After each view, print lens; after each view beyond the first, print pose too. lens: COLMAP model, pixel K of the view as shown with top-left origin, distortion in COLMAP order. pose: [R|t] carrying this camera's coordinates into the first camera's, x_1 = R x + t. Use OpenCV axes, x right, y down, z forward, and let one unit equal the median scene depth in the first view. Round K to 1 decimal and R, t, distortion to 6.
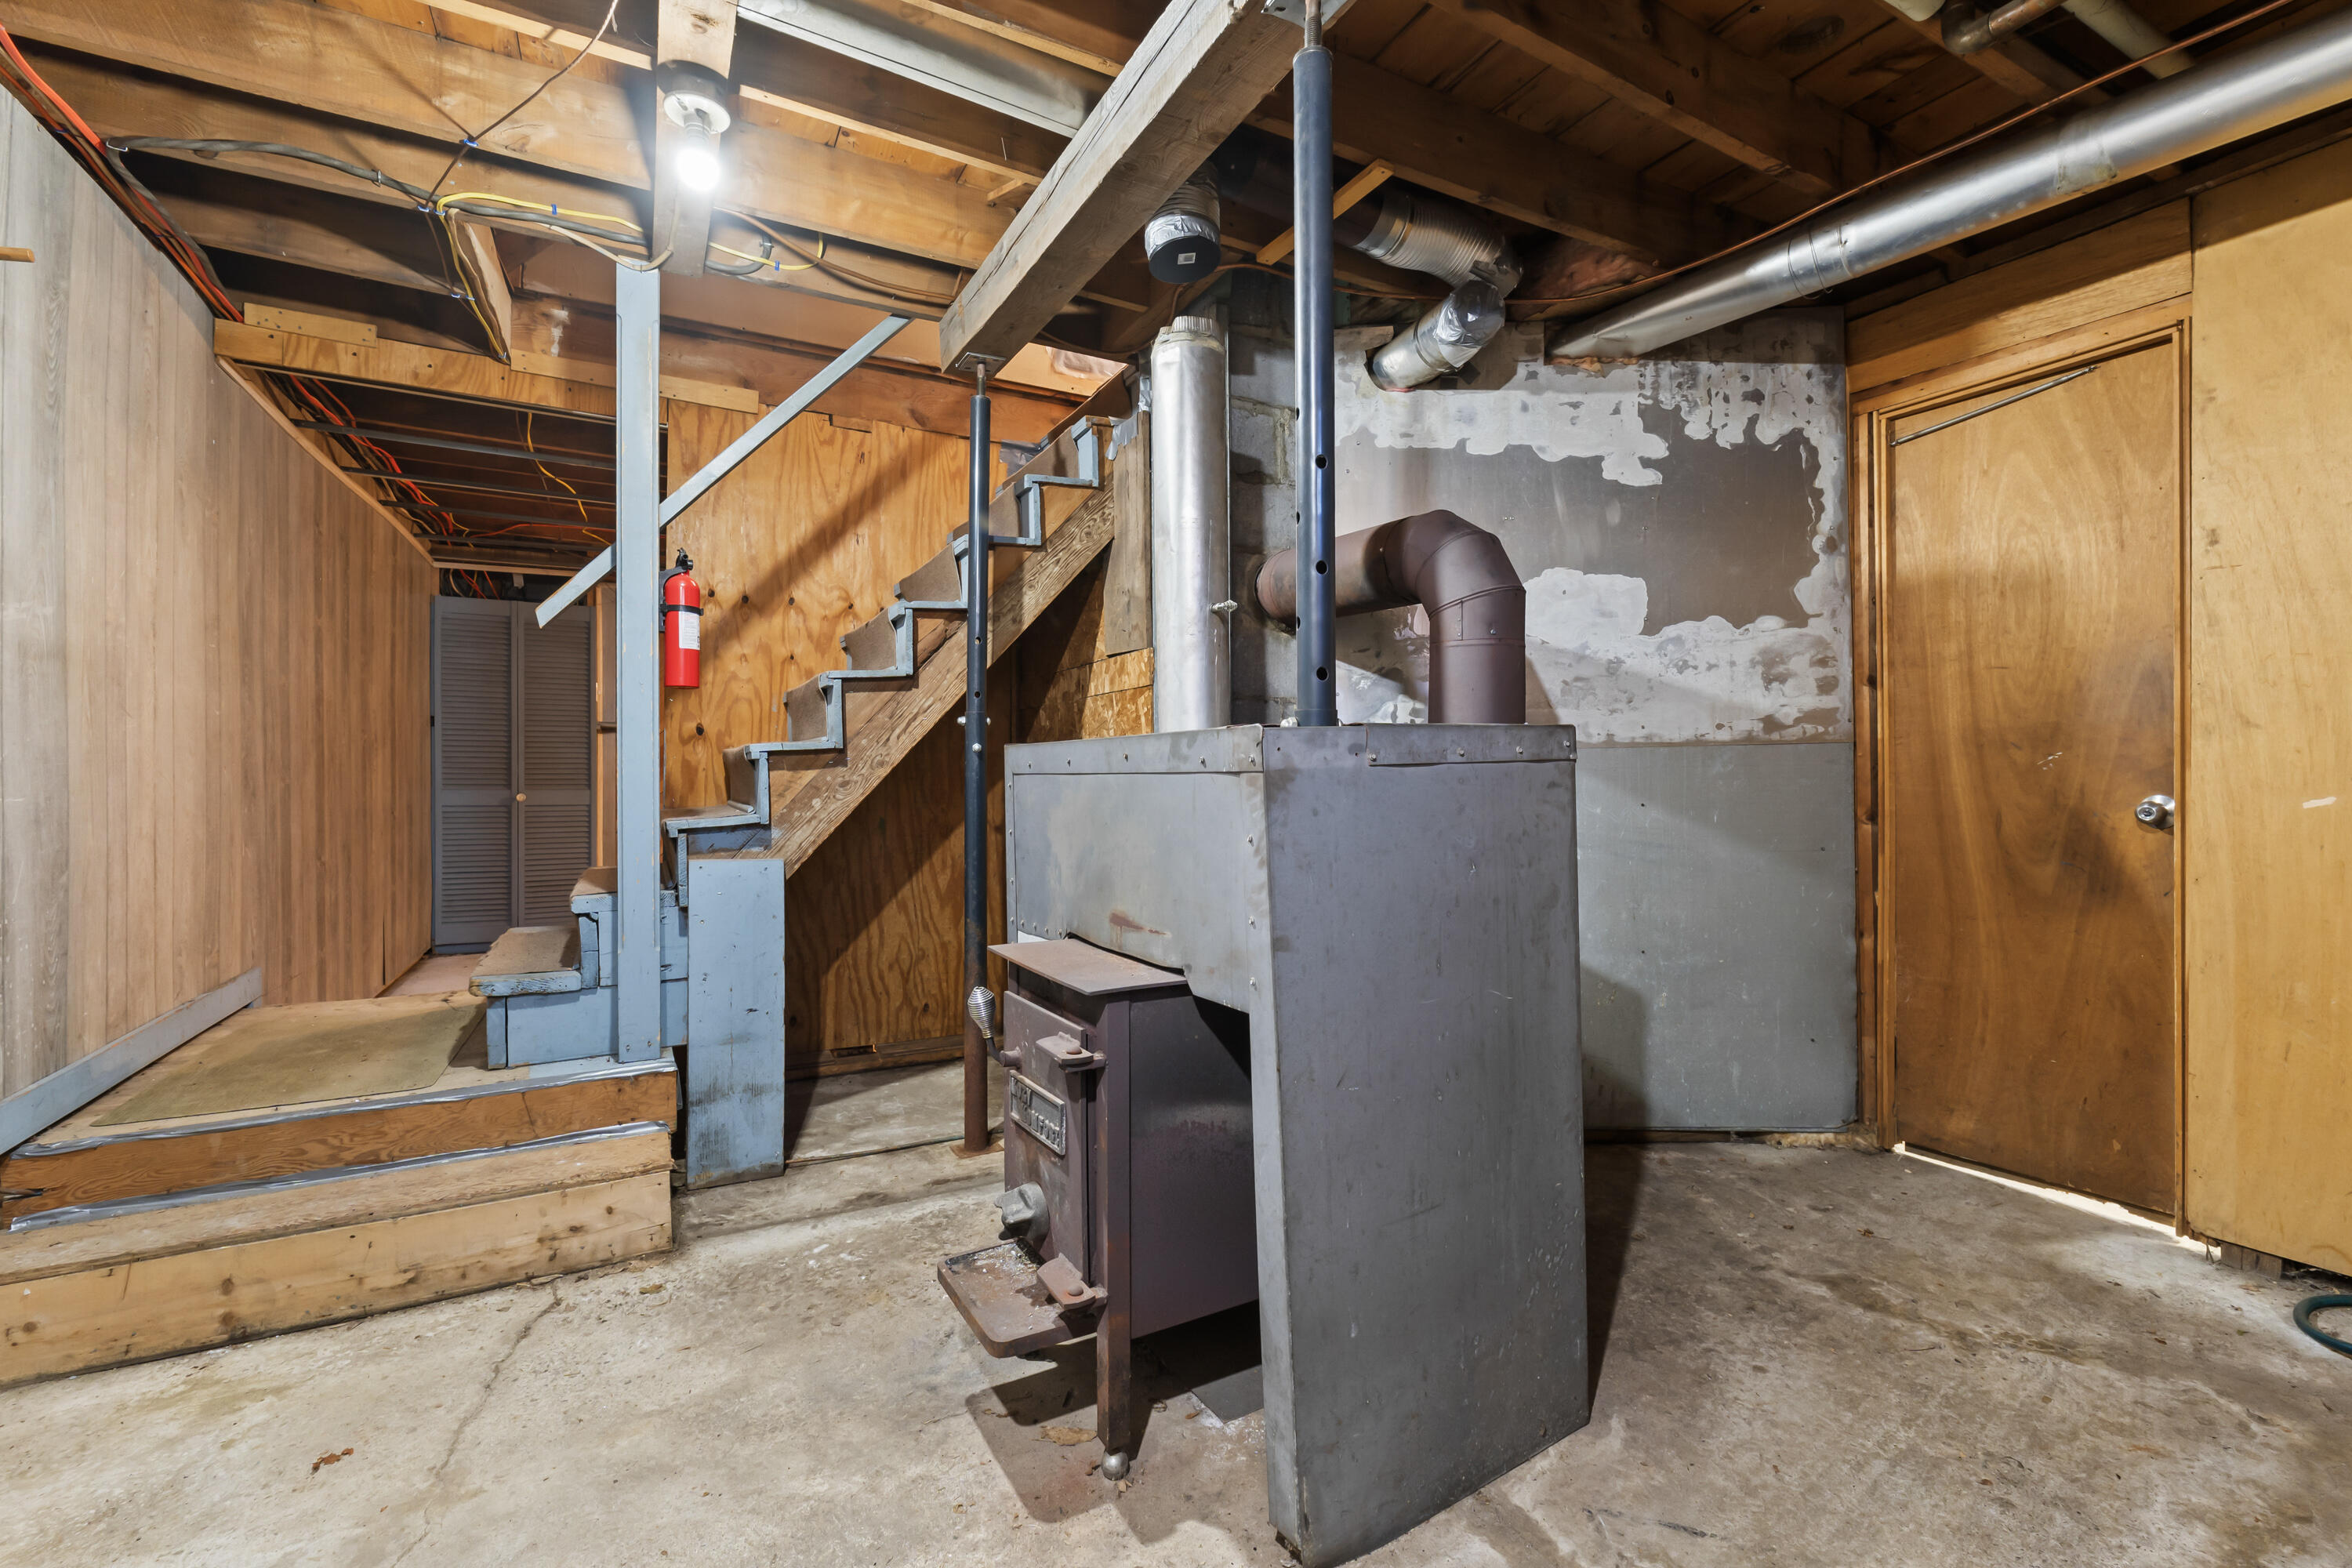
lens RADIAL K [[1012.9, 0, 1174.4], [0, 1012.9, 775.5], [0, 0, 1]] dist [-0.001035, -0.000354]
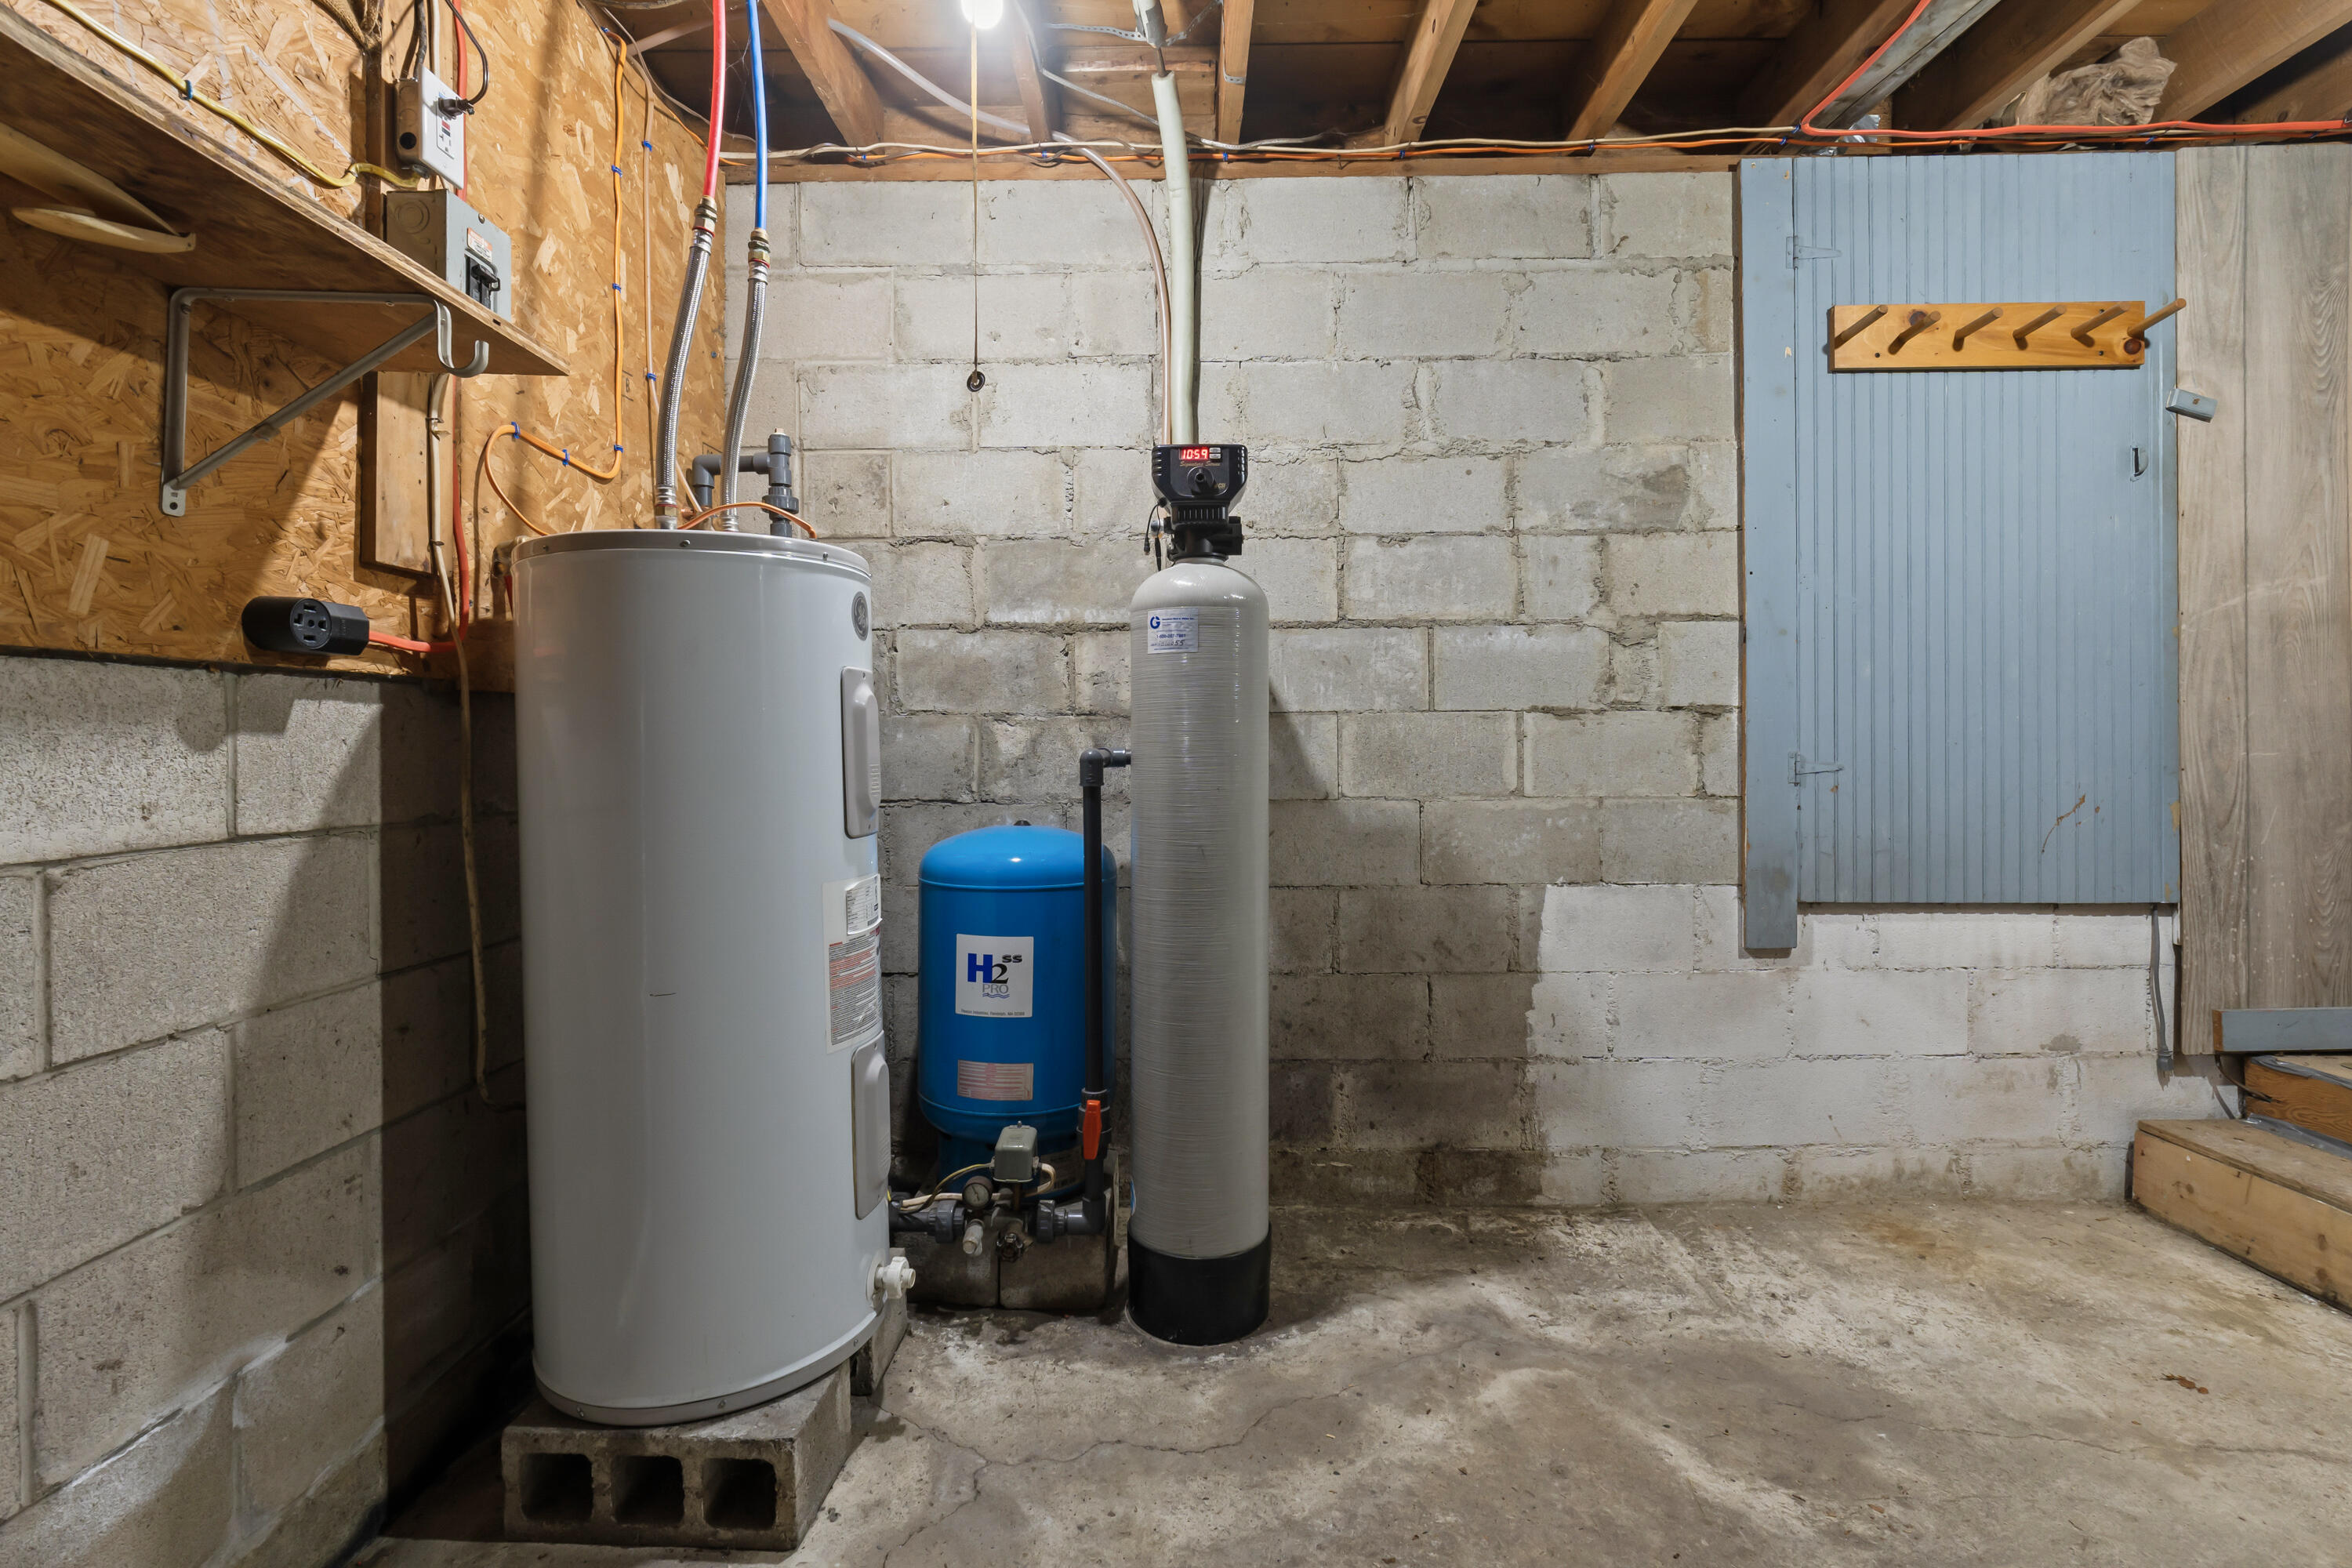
lens RADIAL K [[1064.4, 0, 1169.9], [0, 1064.4, 766.9], [0, 0, 1]] dist [0.001501, 0.000147]
pose [[-0.492271, 0.018607, -0.870243, 0.533731], [0.006840, 0.999823, 0.017508, 0.009203], [0.870415, 0.002666, -0.492311, 0.526921]]
